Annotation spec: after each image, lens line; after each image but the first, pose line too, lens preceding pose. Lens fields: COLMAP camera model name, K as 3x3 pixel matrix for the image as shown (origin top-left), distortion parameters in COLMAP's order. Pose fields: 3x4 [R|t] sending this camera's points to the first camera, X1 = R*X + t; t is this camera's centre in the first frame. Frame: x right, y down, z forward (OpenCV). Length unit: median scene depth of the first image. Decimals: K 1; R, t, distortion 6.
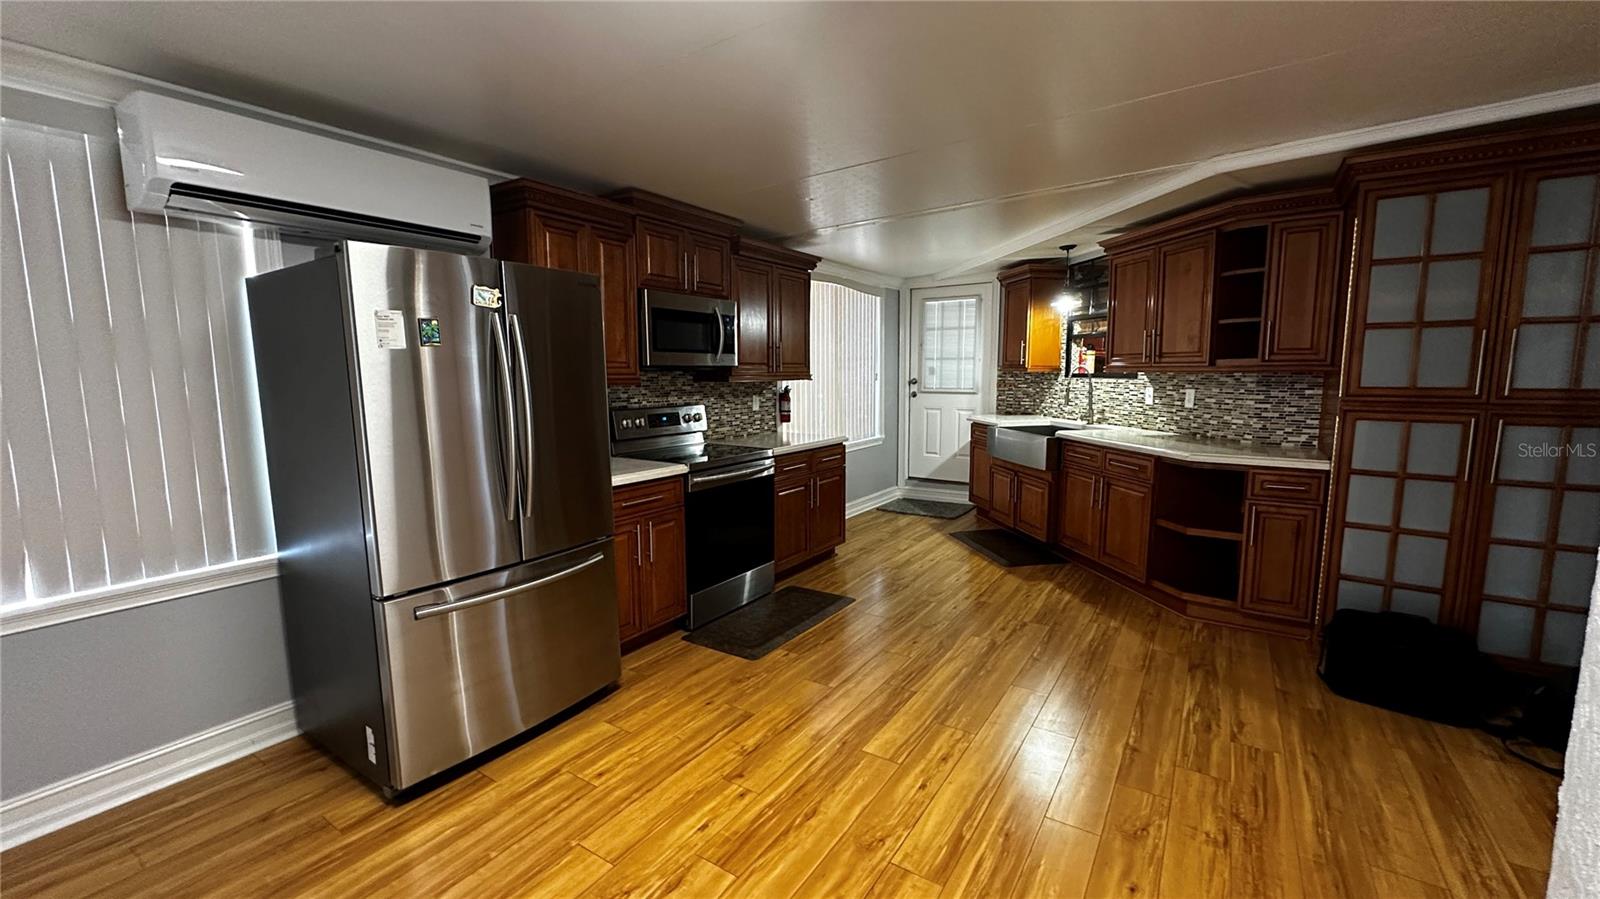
lens RADIAL K [[632.9, 0, 799.5], [0, 632.9, 449.8], [0, 0, 1]] dist [0.000276, 0.000007]
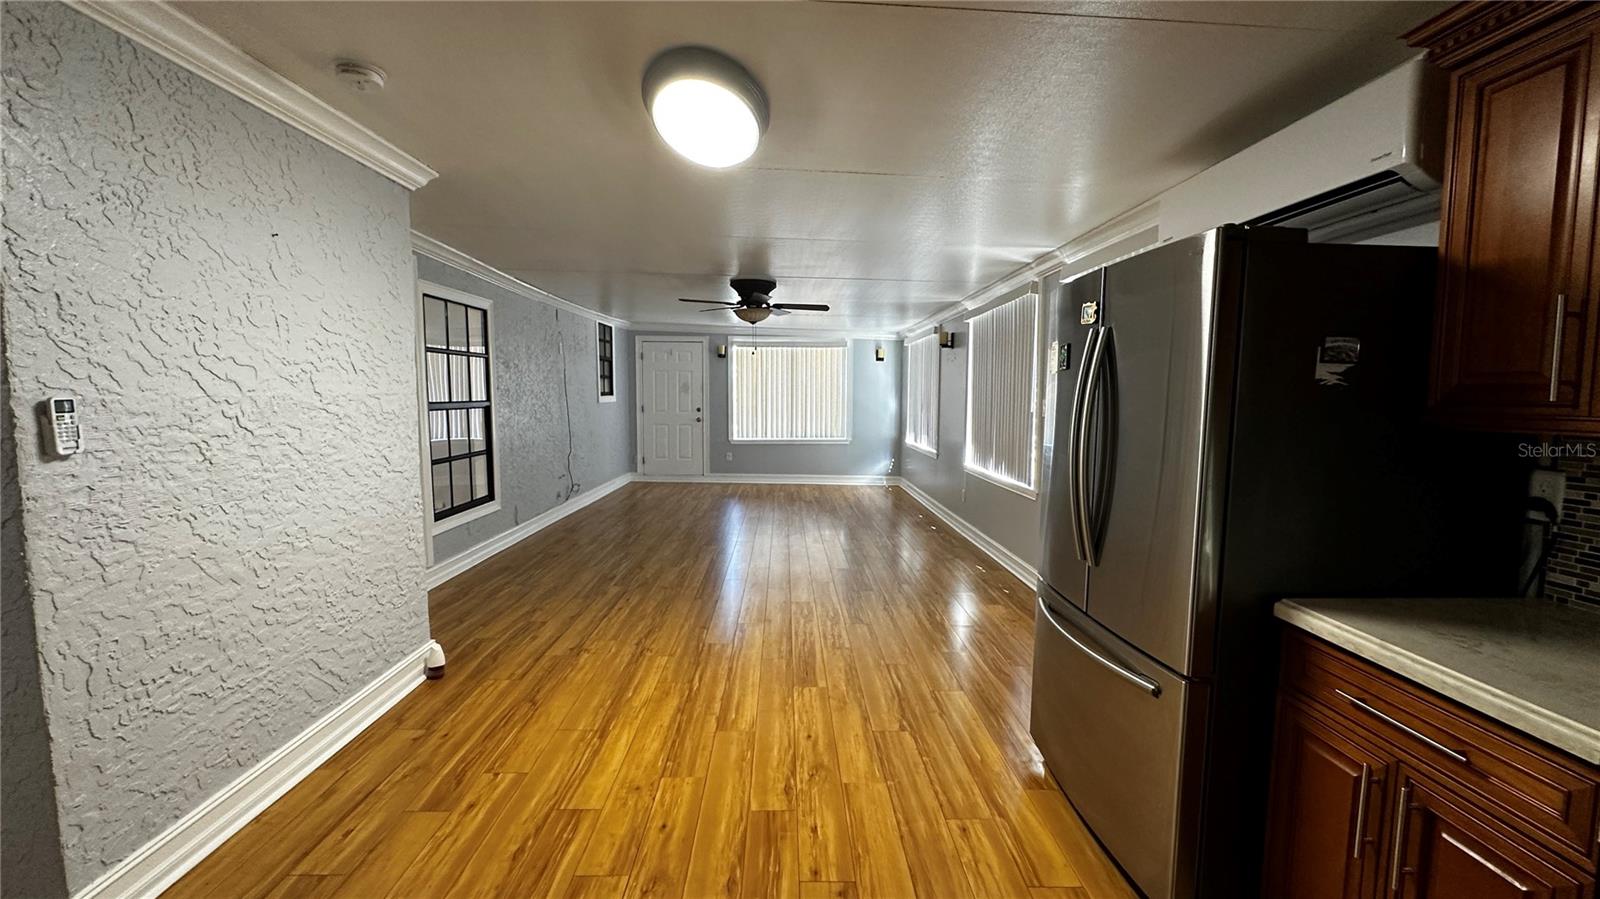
lens RADIAL K [[632.9, 0, 805.2], [0, 632.9, 449.2], [0, 0, 1]] dist [0.000276, 0.000007]
pose [[-0.811456, 0.051881, -0.582106, 0.441047], [-0.072557, 0.979401, 0.188436, -0.215534], [0.579892, 0.195144, -0.790977, 1.721711]]
